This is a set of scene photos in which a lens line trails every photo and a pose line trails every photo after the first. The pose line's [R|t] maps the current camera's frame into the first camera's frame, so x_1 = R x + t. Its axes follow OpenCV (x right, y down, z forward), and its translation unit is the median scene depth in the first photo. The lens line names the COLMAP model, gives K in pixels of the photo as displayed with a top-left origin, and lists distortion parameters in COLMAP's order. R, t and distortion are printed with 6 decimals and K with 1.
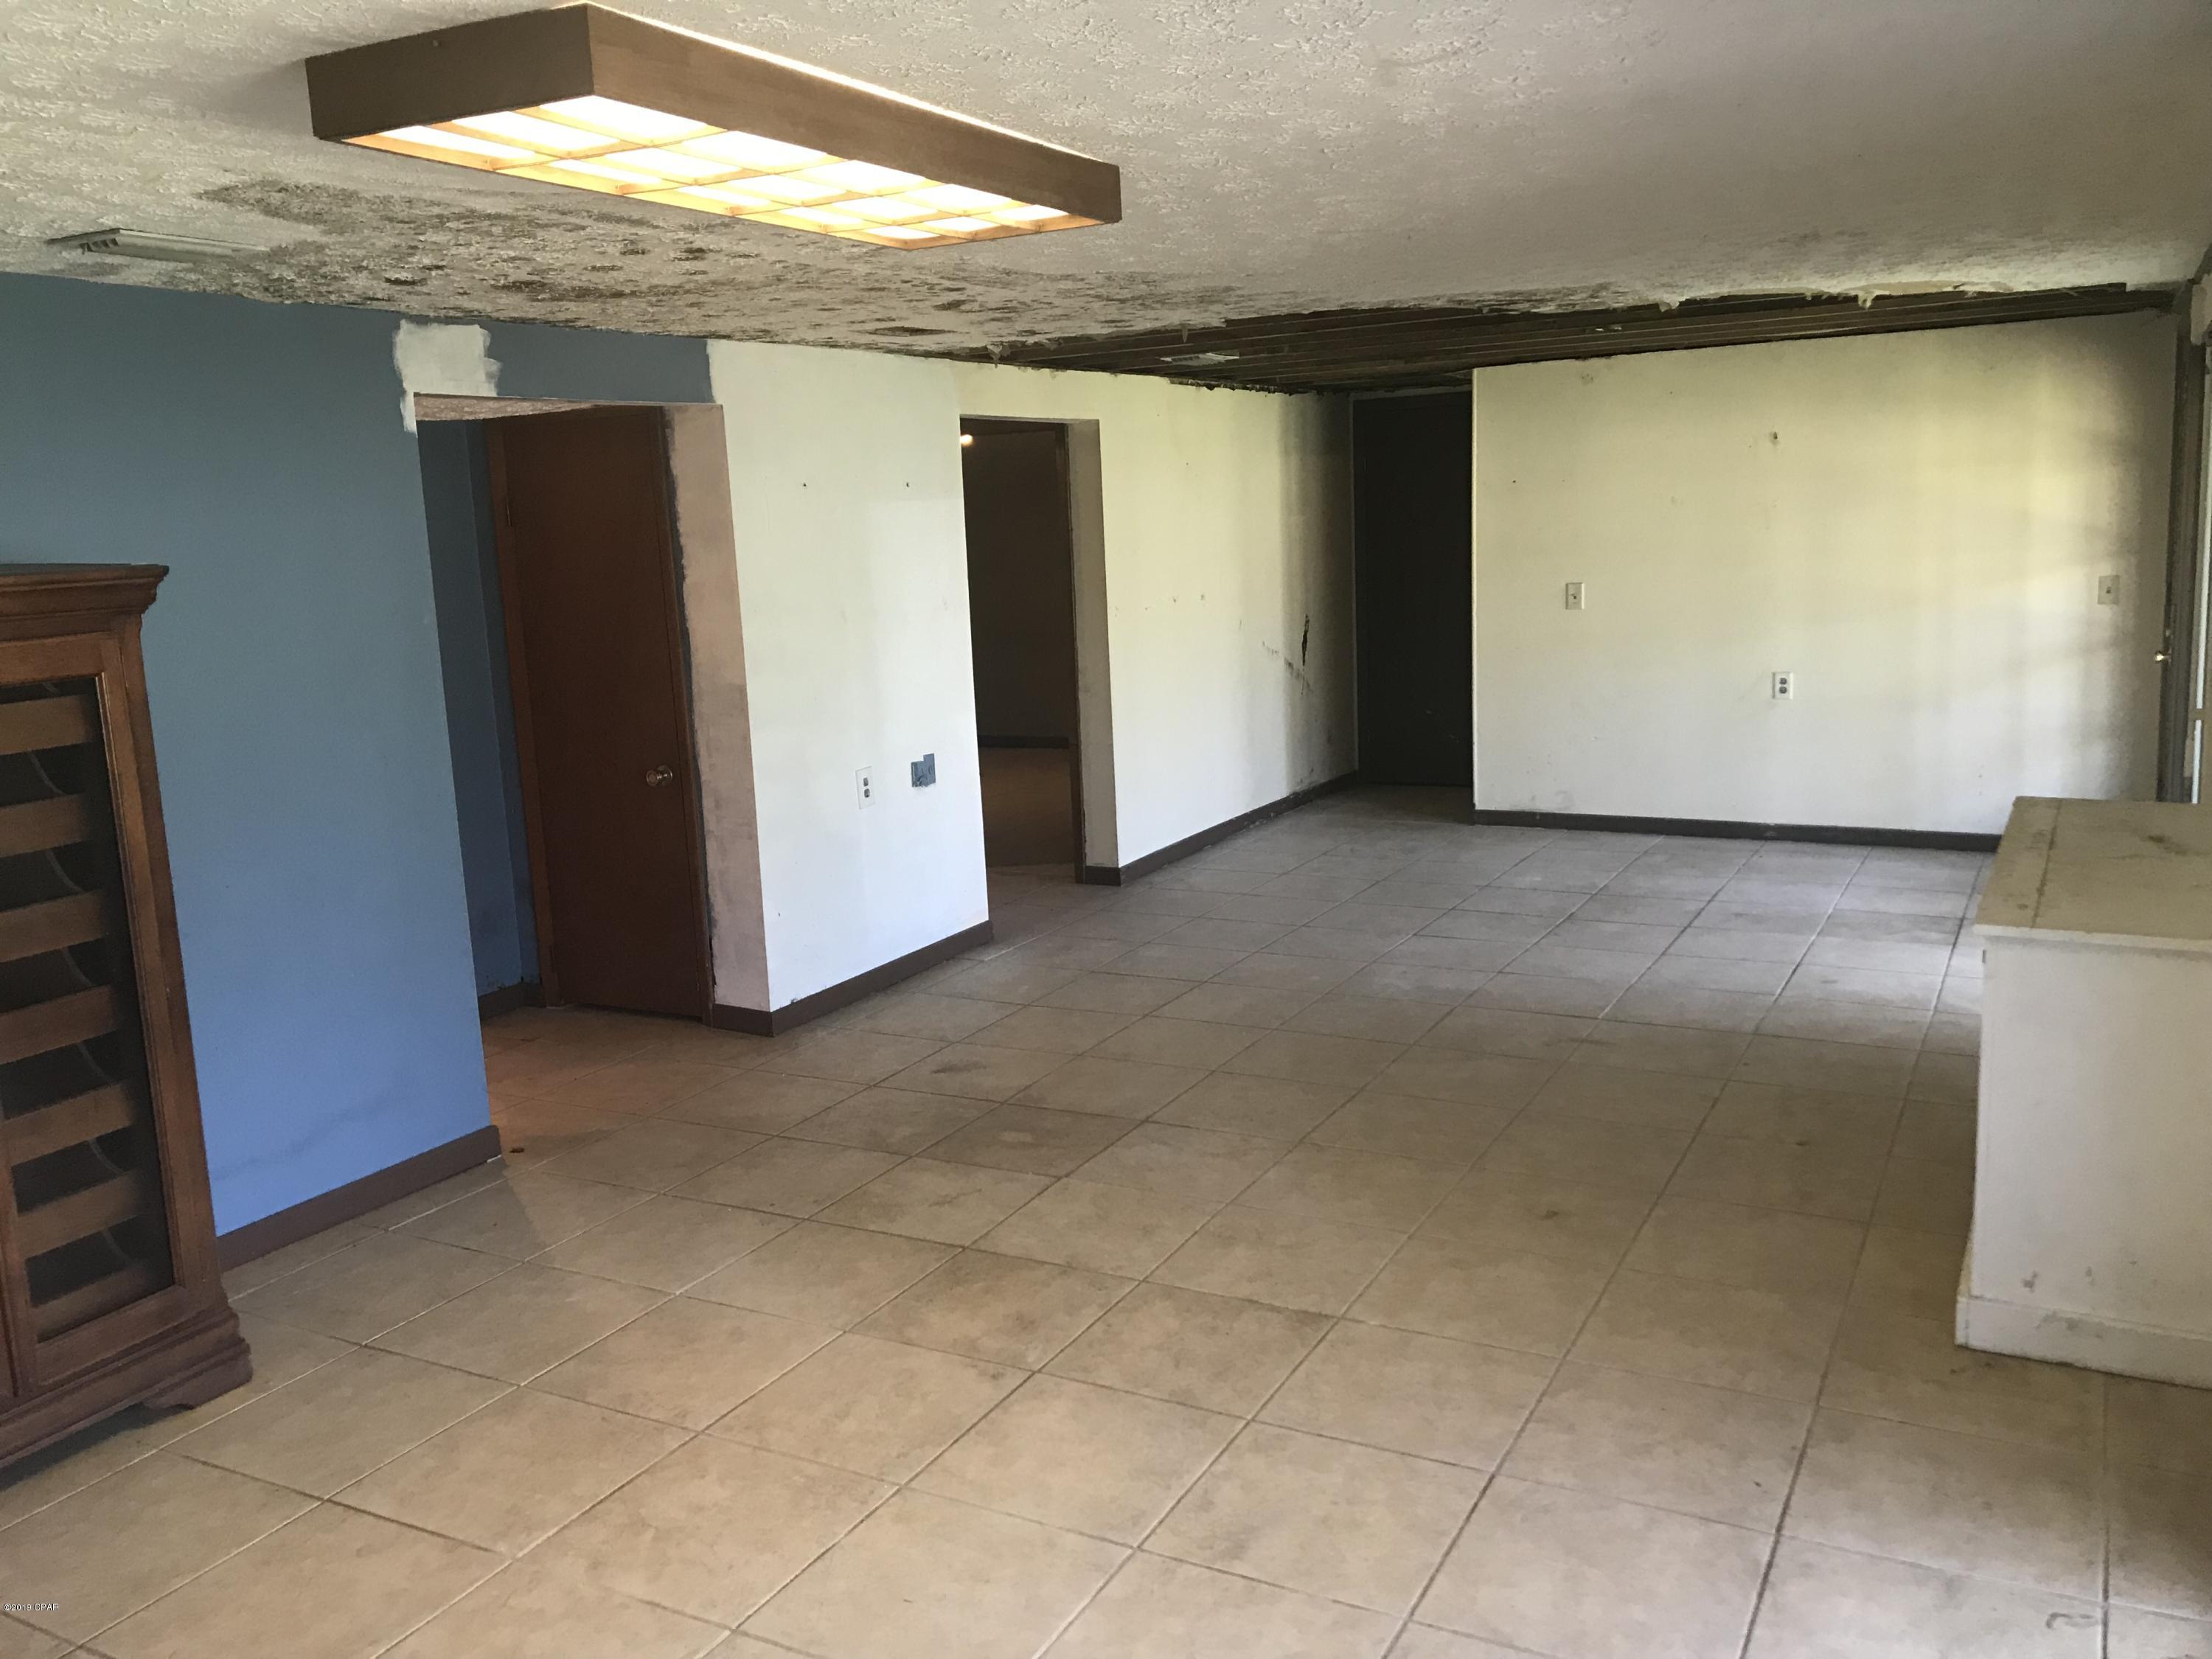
lens RADIAL K [[1809.1, 0, 1106.0], [0, 1809.1, 829.5], [0, 0, 1]] dist [0.070164, -0.004756]
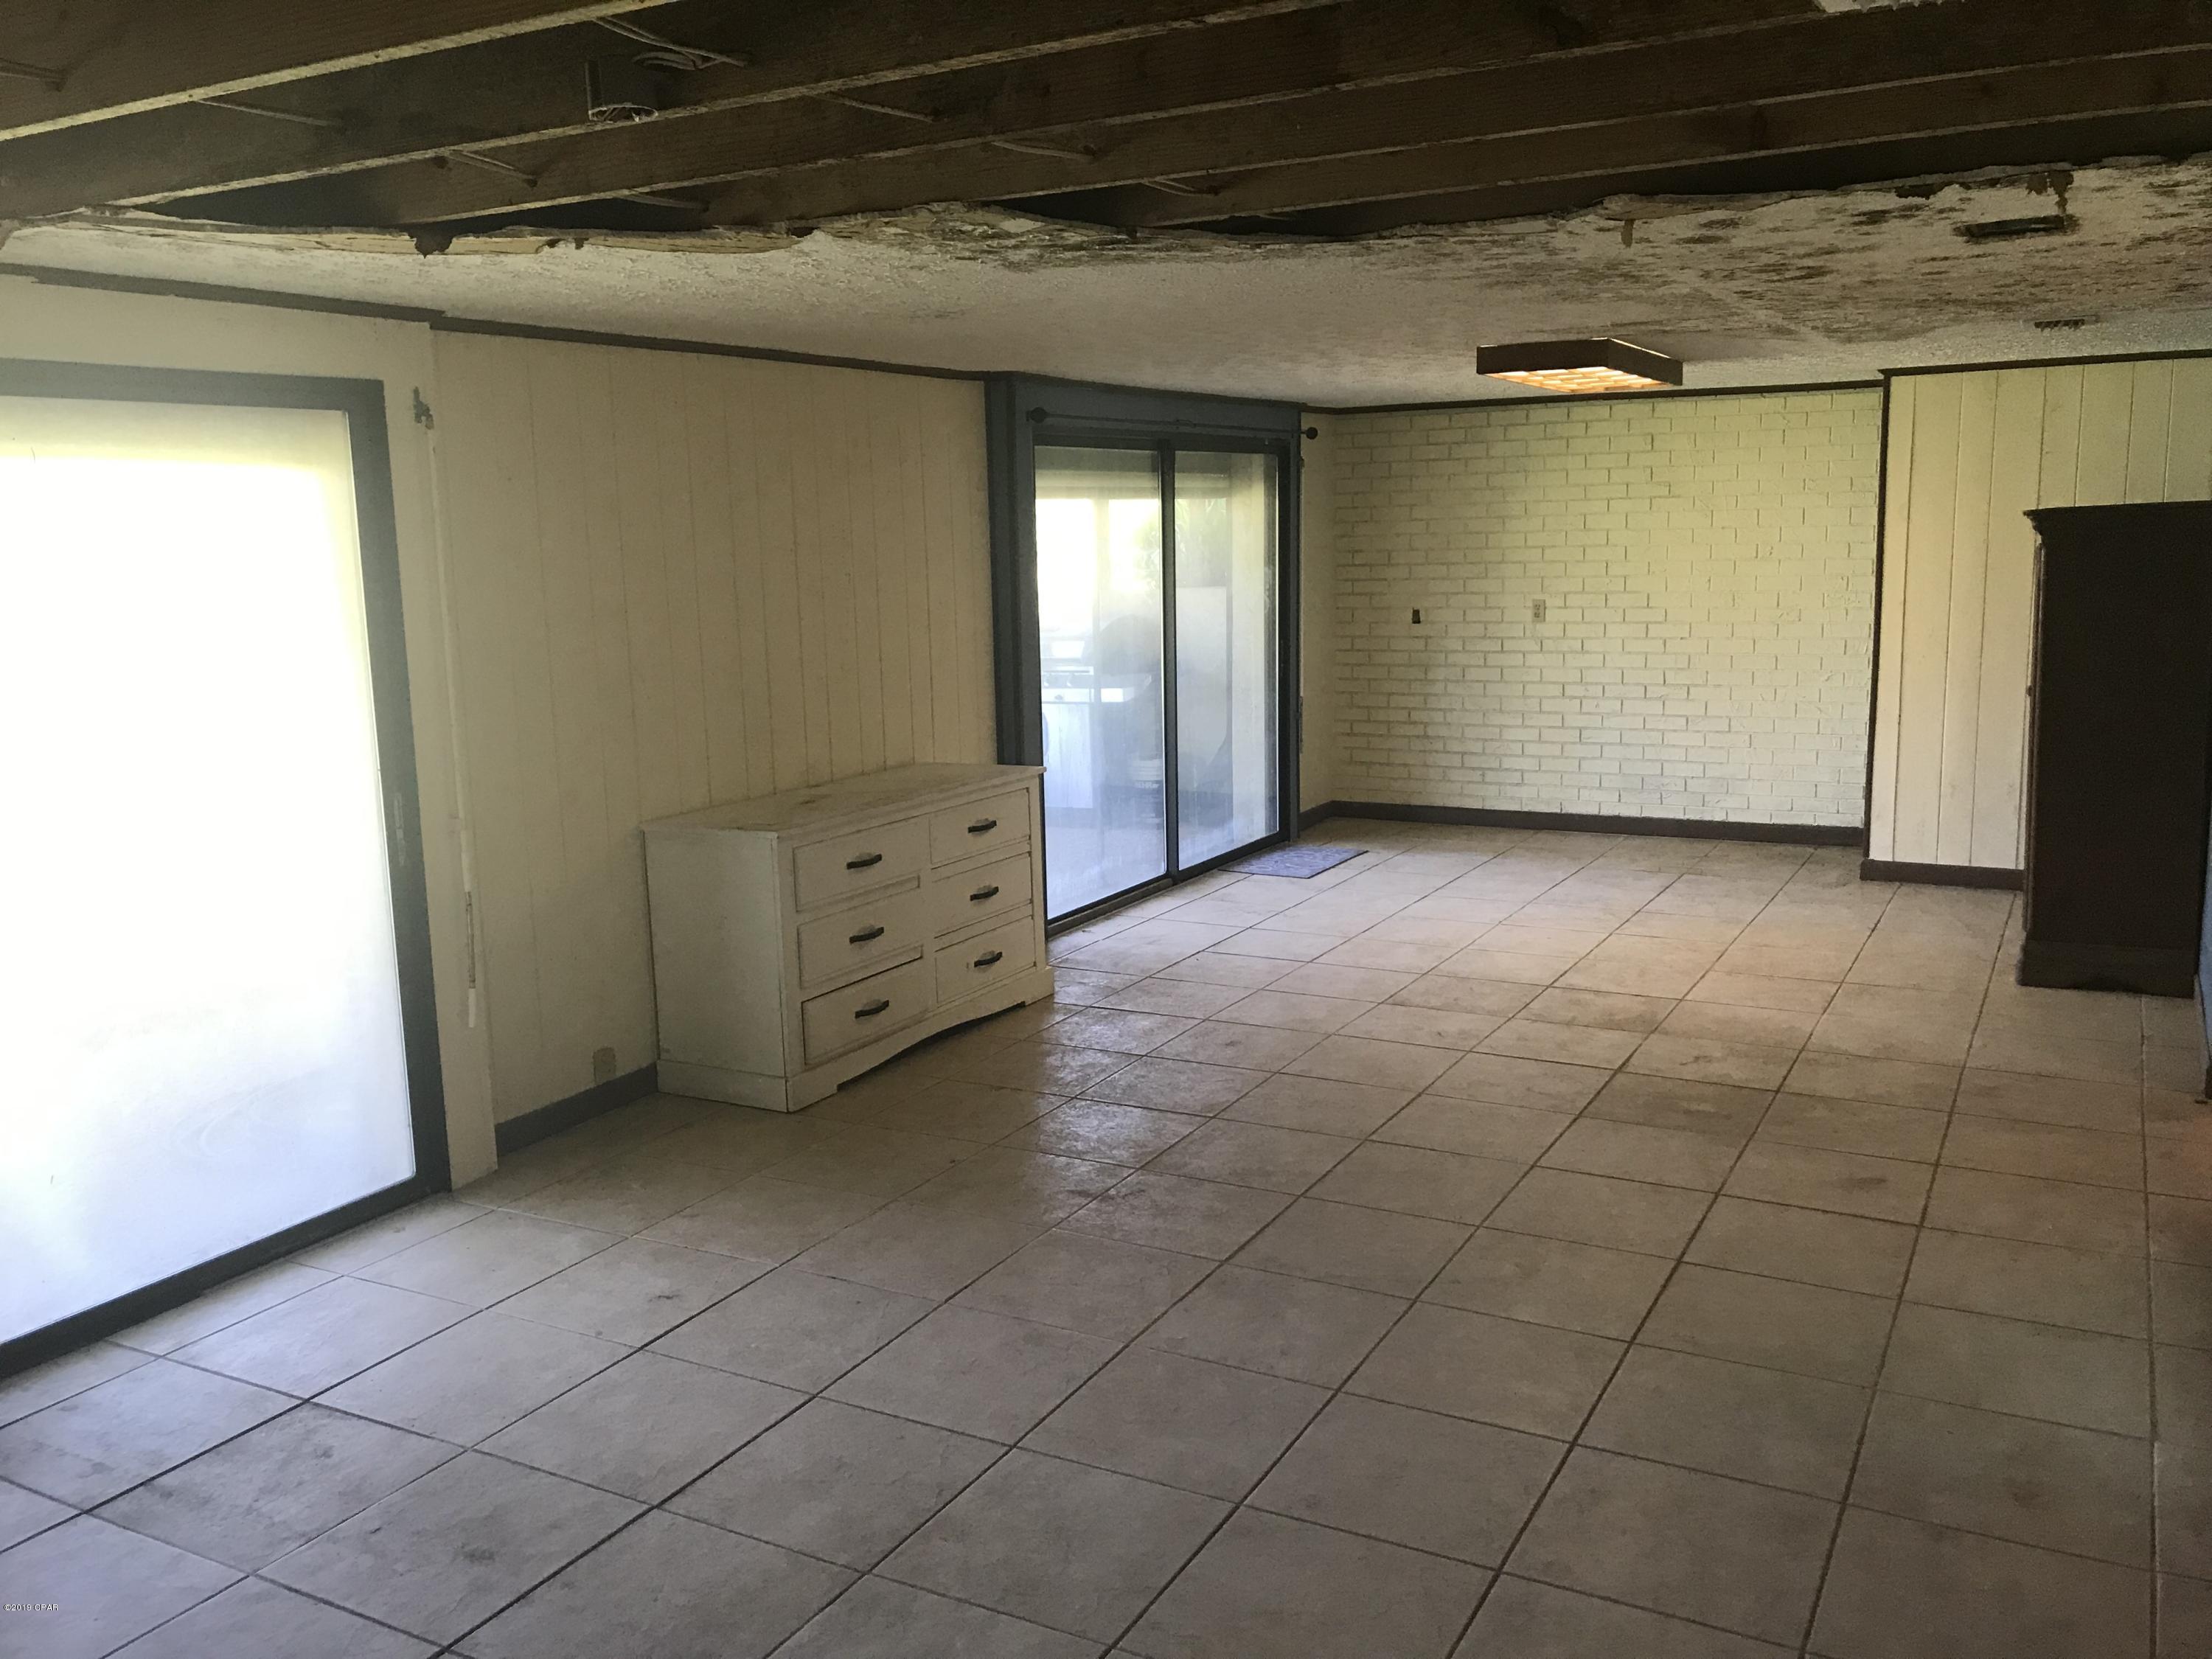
lens RADIAL K [[1809.1, 0, 1106.0], [0, 1809.1, 829.5], [0, 0, 1]] dist [0.070164, -0.004756]
pose [[-0.998084, 0.059527, 0.016887, 0.296929], [0.061717, 0.938176, 0.340612, -0.405003], [0.004433, 0.341002, -0.940052, 2.168604]]
